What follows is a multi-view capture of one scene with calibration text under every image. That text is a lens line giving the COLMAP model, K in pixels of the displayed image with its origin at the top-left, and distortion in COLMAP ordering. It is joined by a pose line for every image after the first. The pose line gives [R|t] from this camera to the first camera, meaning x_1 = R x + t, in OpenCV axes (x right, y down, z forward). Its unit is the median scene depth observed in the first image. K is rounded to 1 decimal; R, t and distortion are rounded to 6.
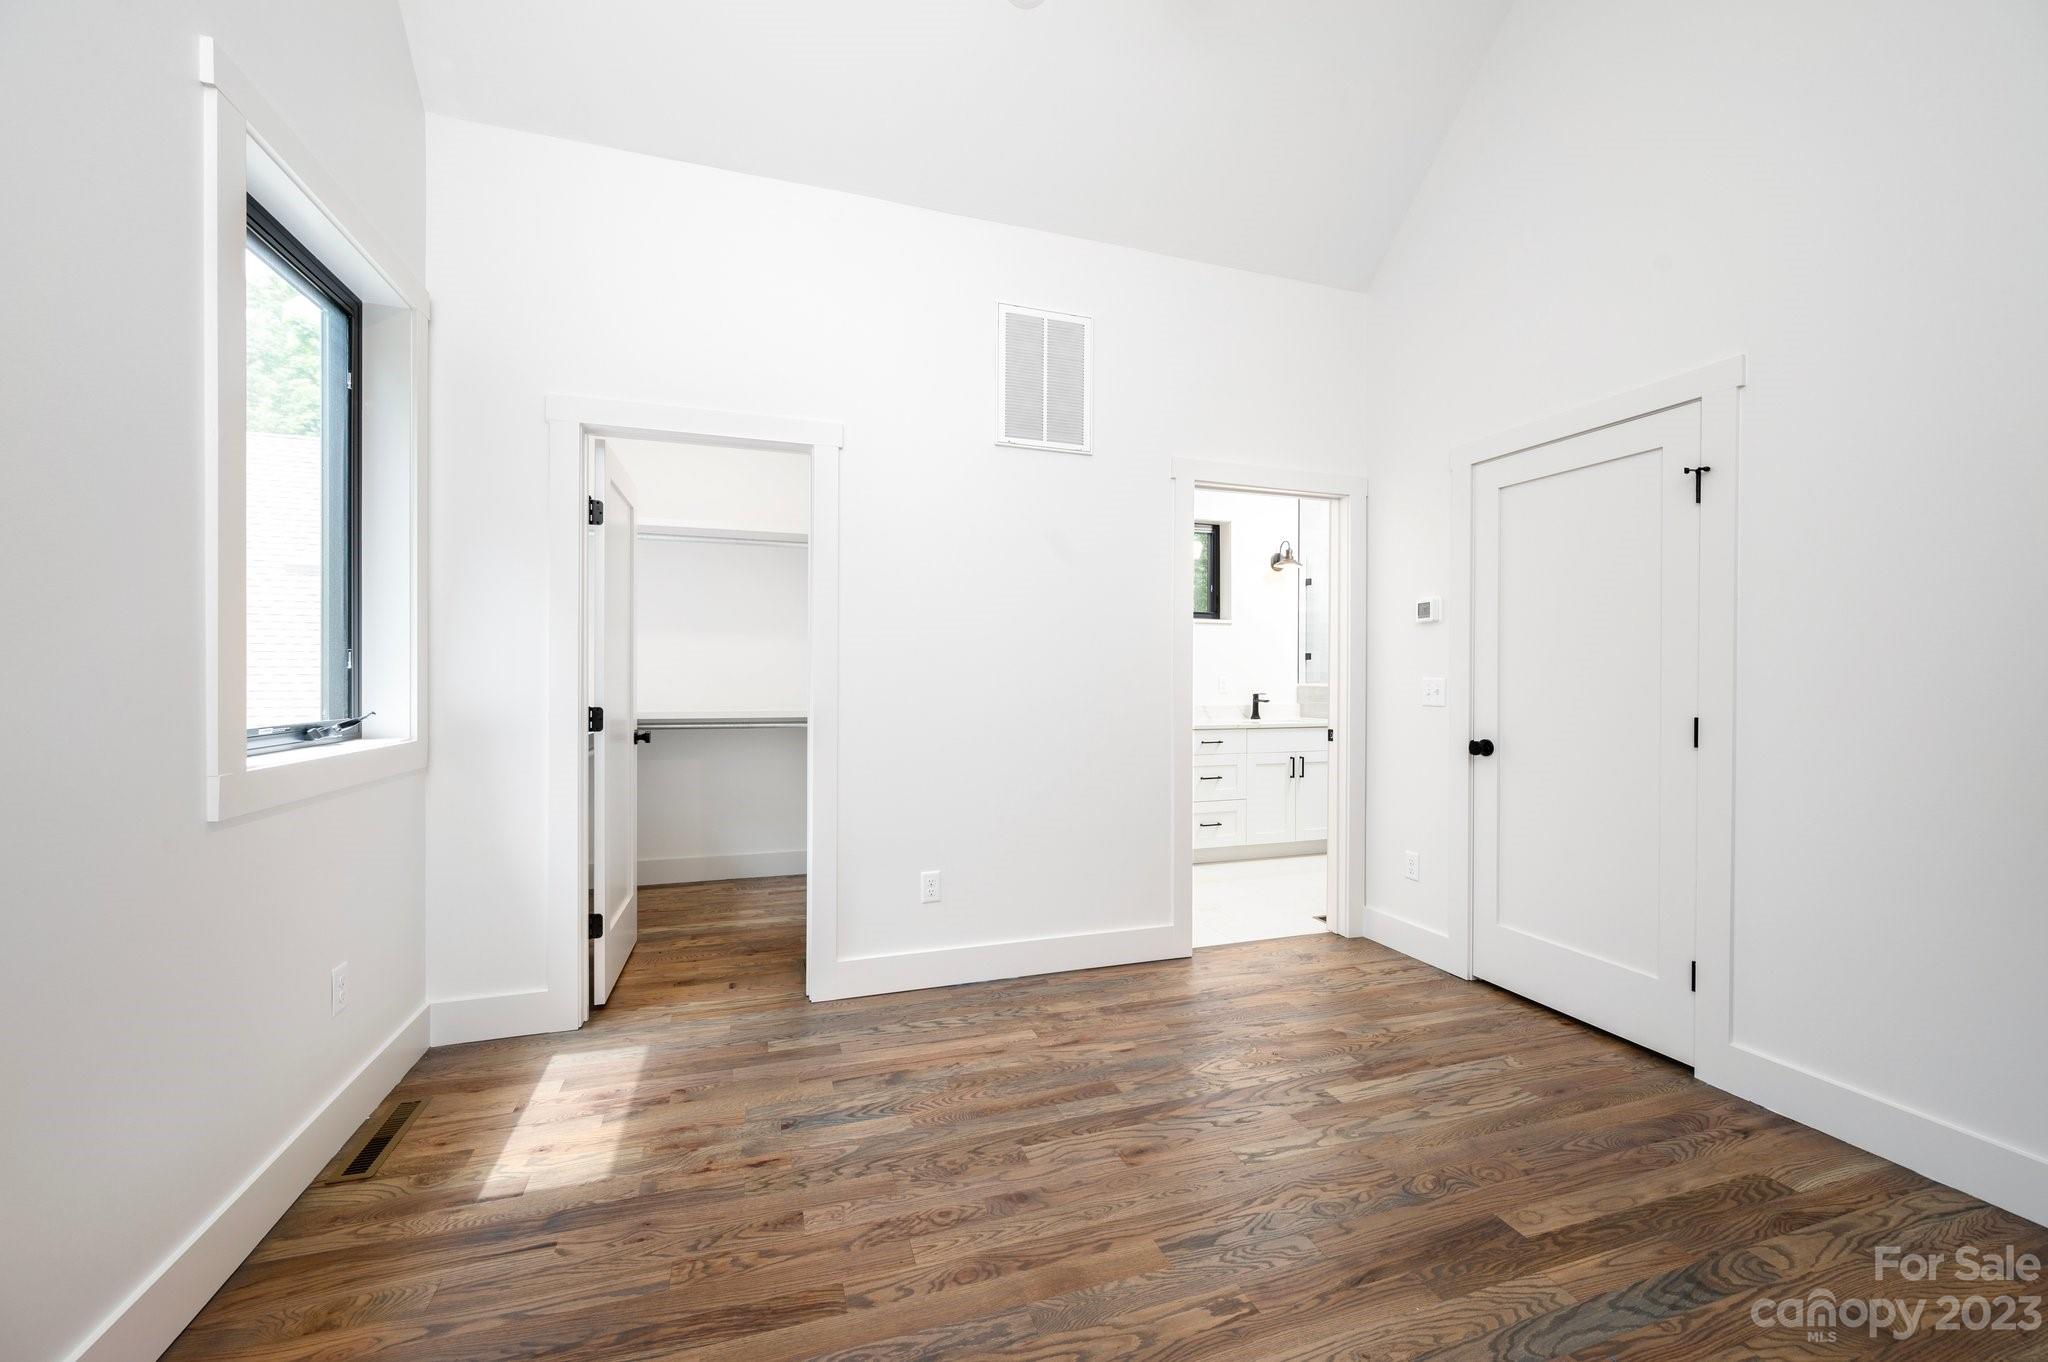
lens RADIAL K [[804.6, 0, 1024.0], [0, 804.6, 681.0], [0, 0, 1]] dist [0.000060, 0.000014]
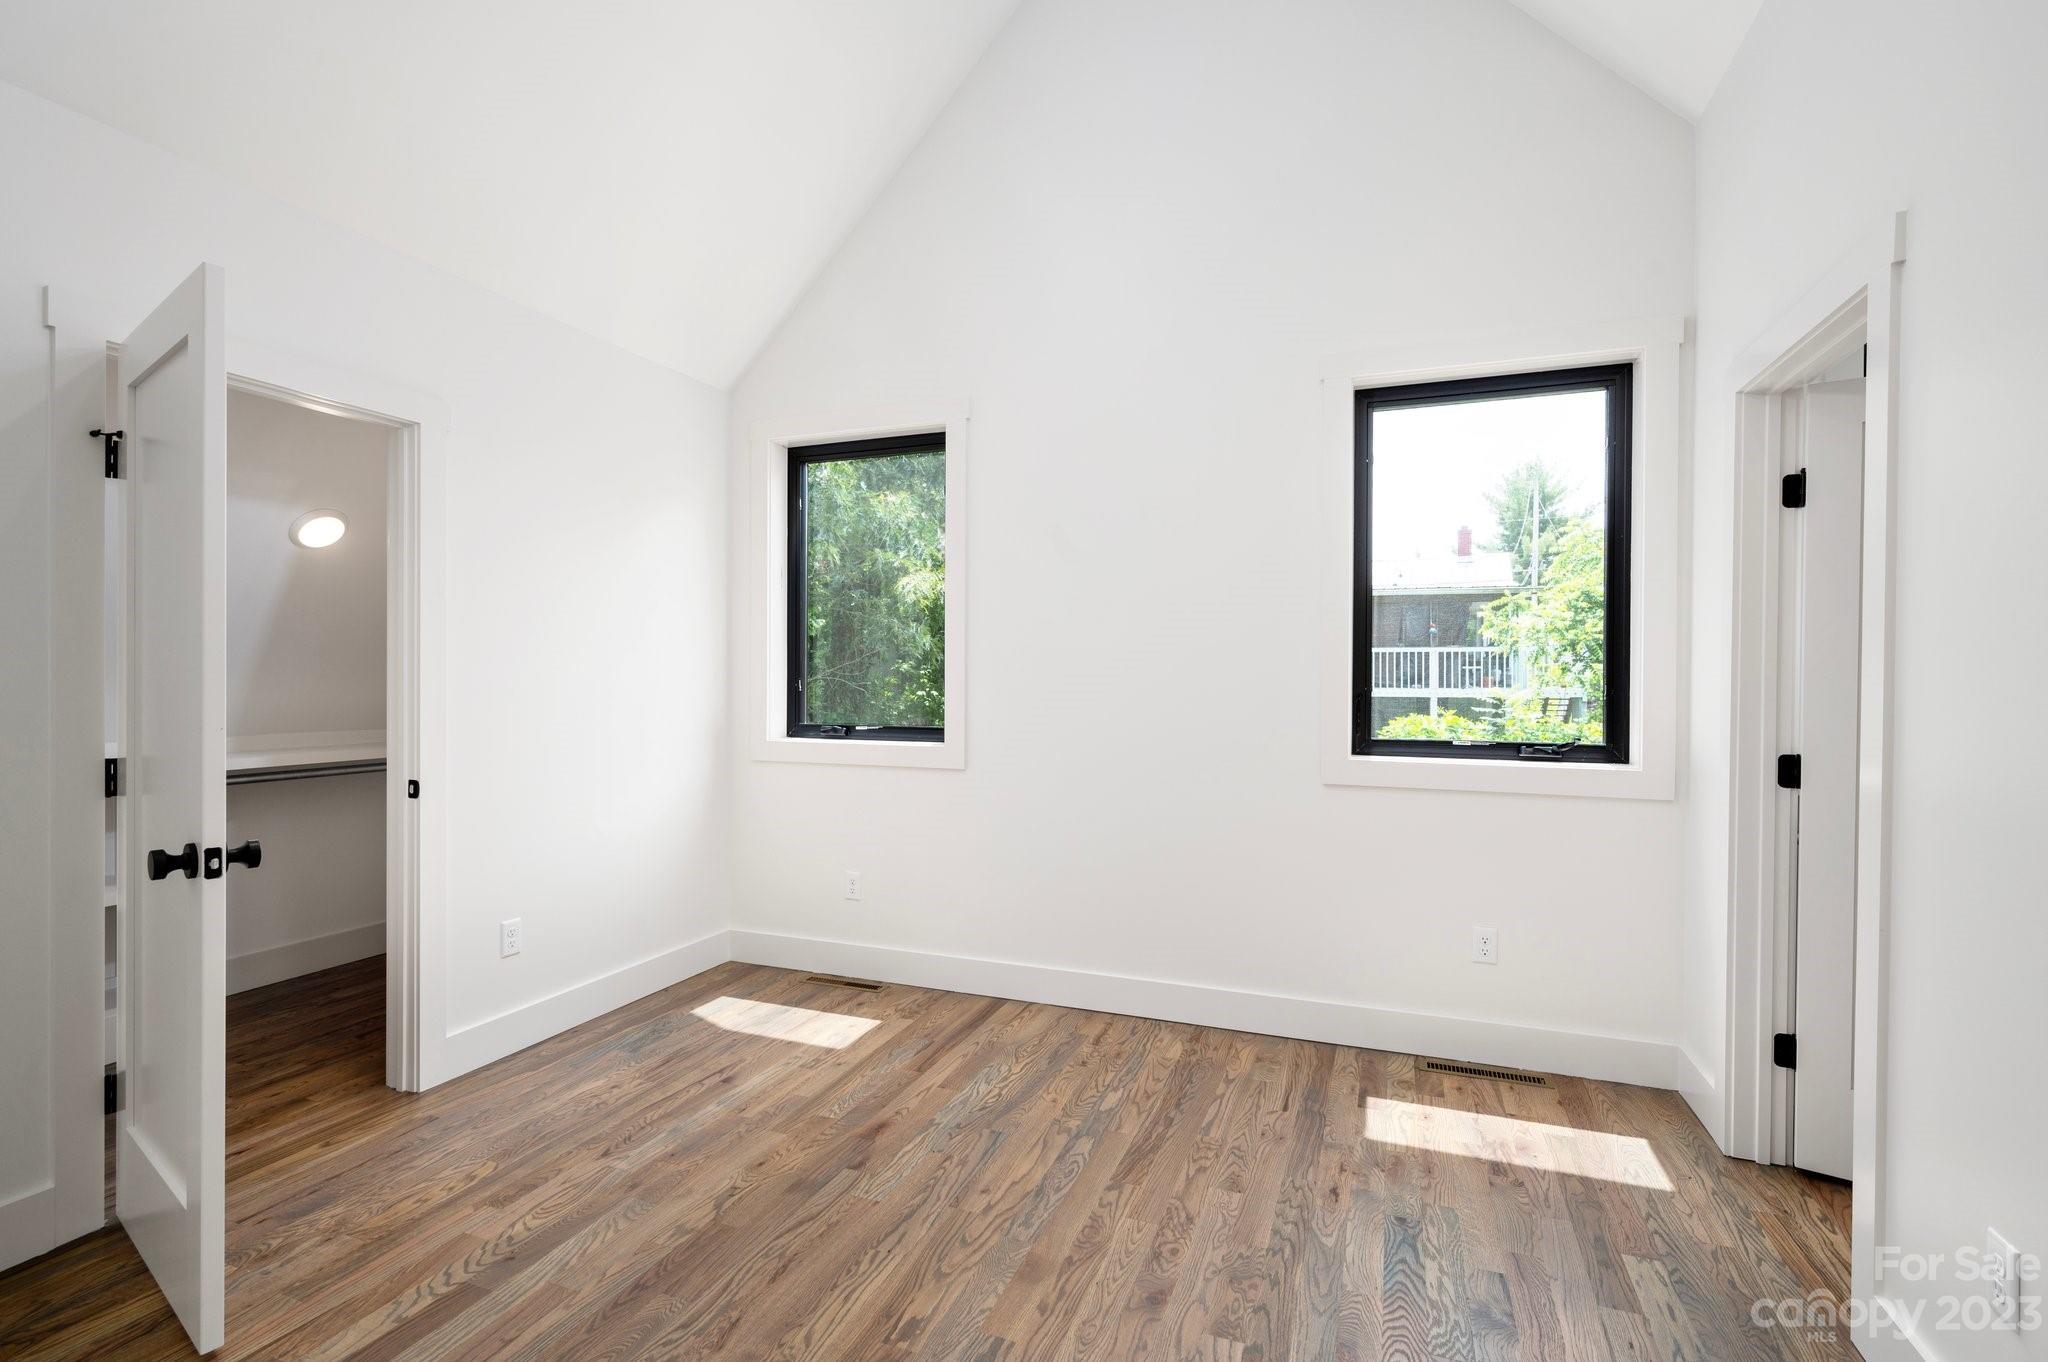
lens RADIAL K [[955.4, 0, 1024.0], [0, 955.4, 681.0], [0, 0, 1]] dist [-0.000656, -0.000156]
pose [[-0.637981, -0.005570, -0.770032, 1.001718], [-0.011456, 0.999932, 0.002258, -0.053178], [0.769967, 0.010262, -0.638001, 1.708857]]
